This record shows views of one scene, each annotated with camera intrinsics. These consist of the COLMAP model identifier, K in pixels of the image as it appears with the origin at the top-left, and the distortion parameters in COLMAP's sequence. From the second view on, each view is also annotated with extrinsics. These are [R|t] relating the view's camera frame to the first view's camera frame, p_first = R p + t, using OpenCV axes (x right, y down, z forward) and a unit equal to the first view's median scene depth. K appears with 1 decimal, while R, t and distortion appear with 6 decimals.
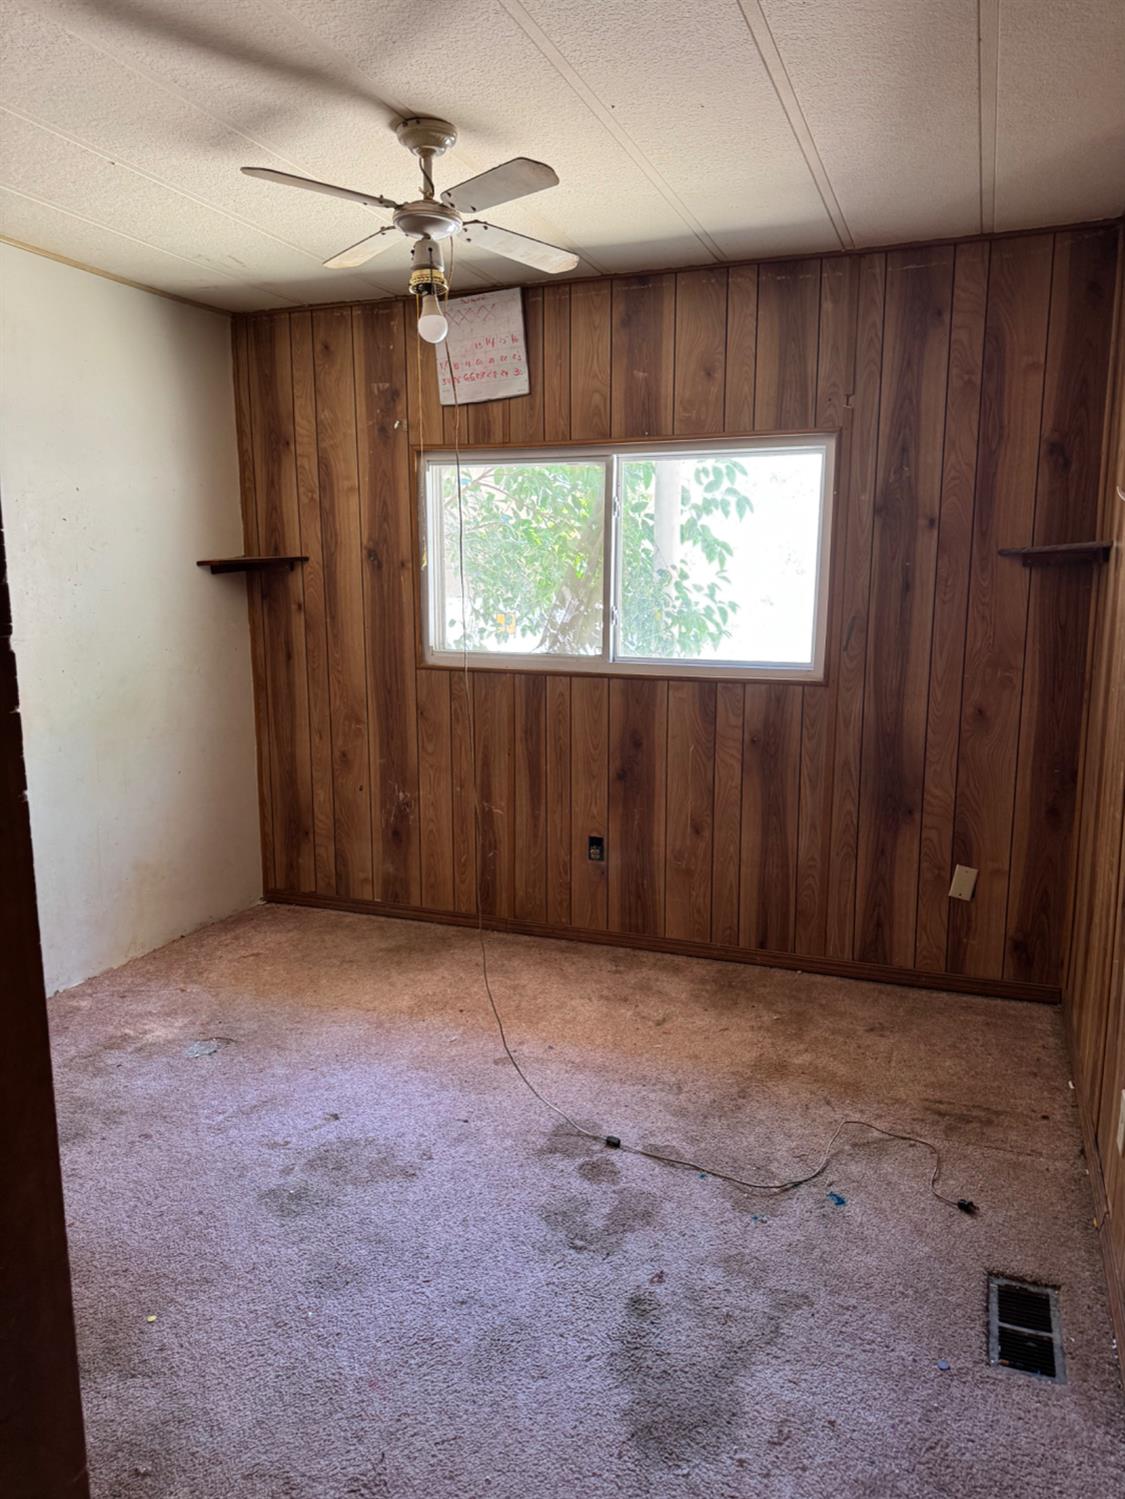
lens RADIAL K [[1068.9, 0, 562.8], [0, 1068.9, 754.1], [0, 0, 1]] dist [0.163349, -0.316814]
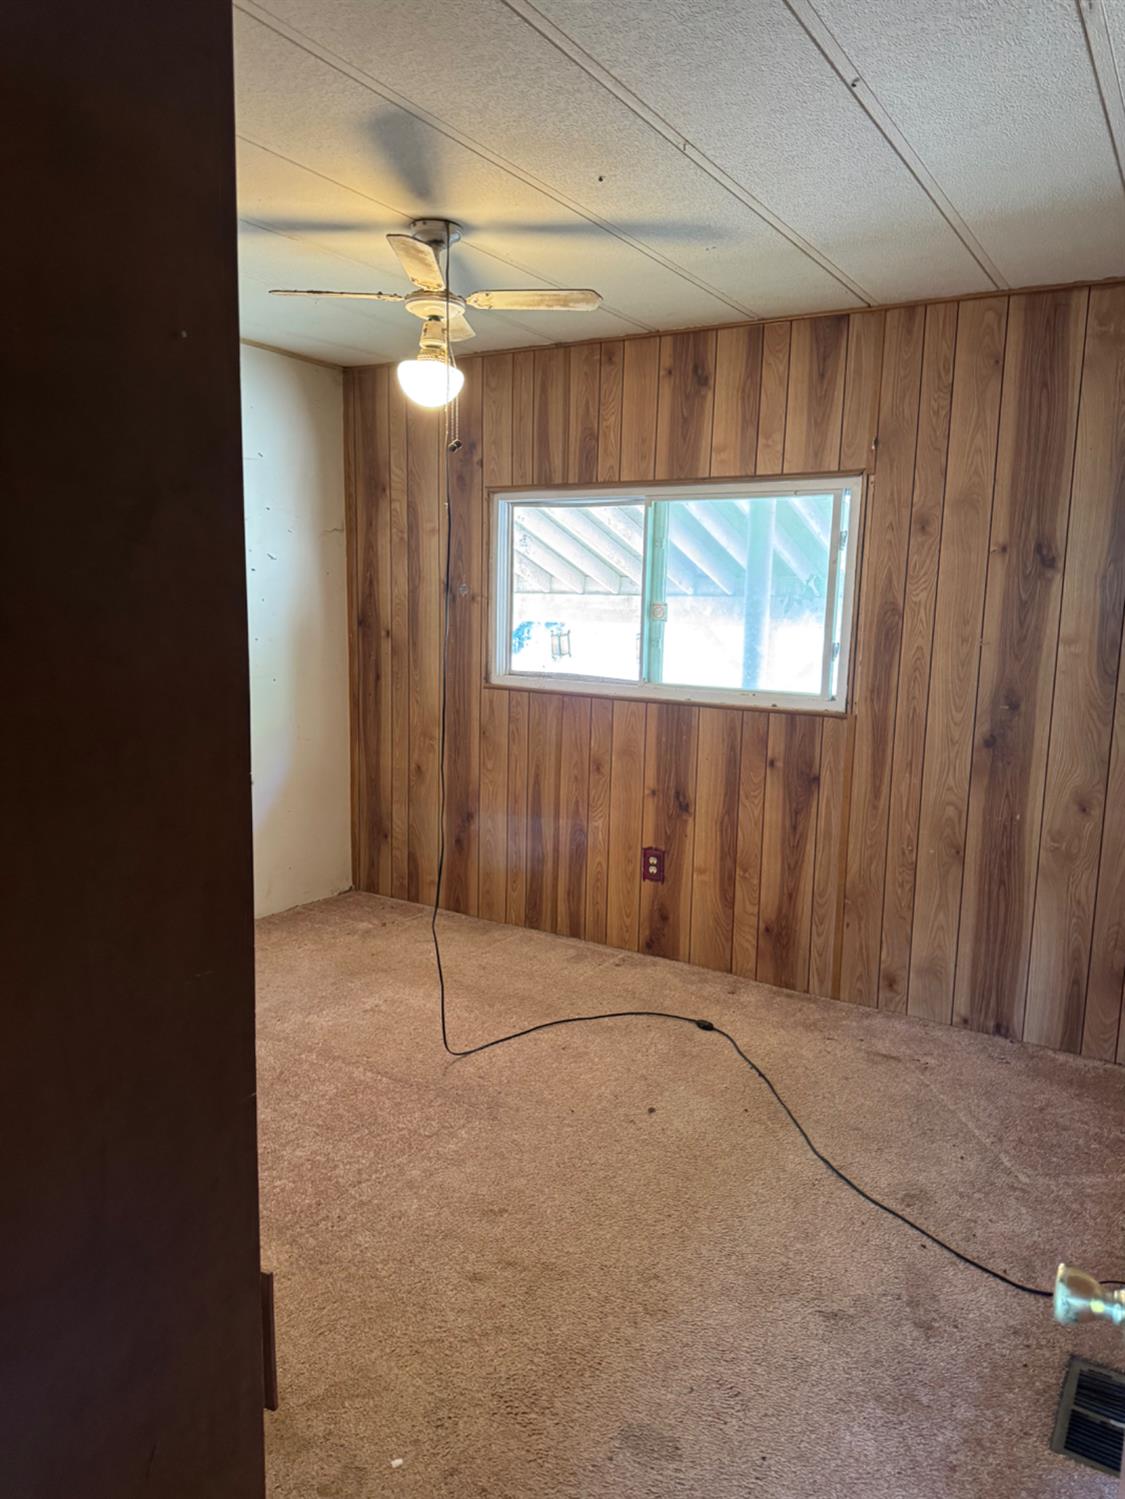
lens RADIAL K [[1068.9, 0, 562.8], [0, 1068.9, 754.1], [0, 0, 1]] dist [0.163349, -0.316814]
pose [[0.973295, 0.049254, -0.224212, 0.192723], [-0.055730, 0.998189, -0.022642, 0.004032], [0.222691, 0.034532, 0.974277, -0.045111]]
